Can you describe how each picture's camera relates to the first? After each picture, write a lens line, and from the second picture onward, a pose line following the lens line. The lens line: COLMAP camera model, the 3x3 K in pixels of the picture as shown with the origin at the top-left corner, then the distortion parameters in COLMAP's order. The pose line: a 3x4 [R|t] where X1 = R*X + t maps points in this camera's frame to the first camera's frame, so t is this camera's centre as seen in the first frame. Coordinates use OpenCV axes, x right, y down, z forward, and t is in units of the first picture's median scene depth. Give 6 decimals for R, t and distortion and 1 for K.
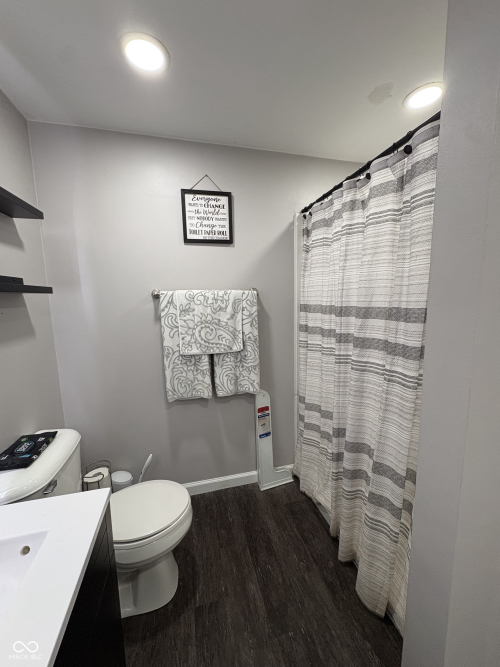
lens RADIAL K [[266.4, 0, 250.0], [0, 266.4, 333.5], [0, 0, 1]] dist [0.000695, 0.000369]
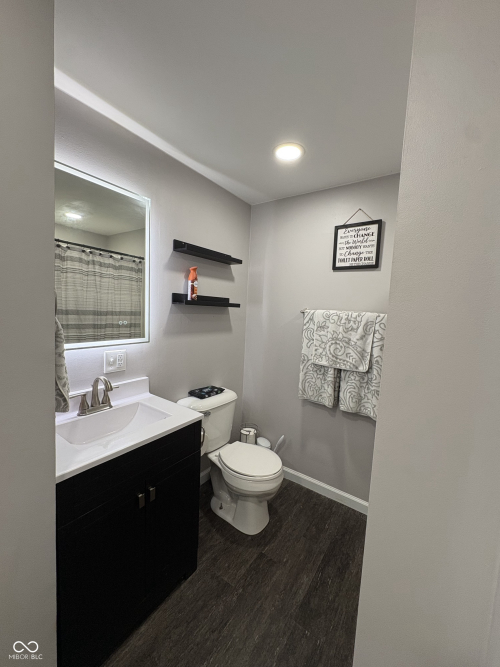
lens RADIAL K [[266.4, 0, 250.0], [0, 266.4, 333.5], [0, 0, 1]] dist [0.000695, 0.000369]
pose [[0.638599, 0.121557, -0.759878, 0.443574], [-0.168185, 0.985620, 0.016327, -0.022869], [0.750936, 0.117374, 0.649861, -0.005724]]
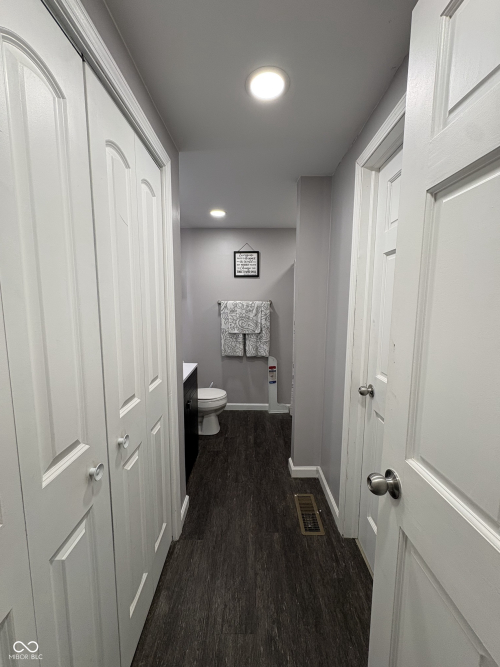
lens RADIAL K [[266.4, 0, 250.0], [0, 266.4, 333.5], [0, 0, 1]] dist [0.000695, 0.000369]
pose [[0.963252, 0.054435, -0.263024, 0.411694], [-0.059211, 0.998193, -0.010260, 0.093759], [0.261990, 0.025457, 0.964735, -0.878288]]
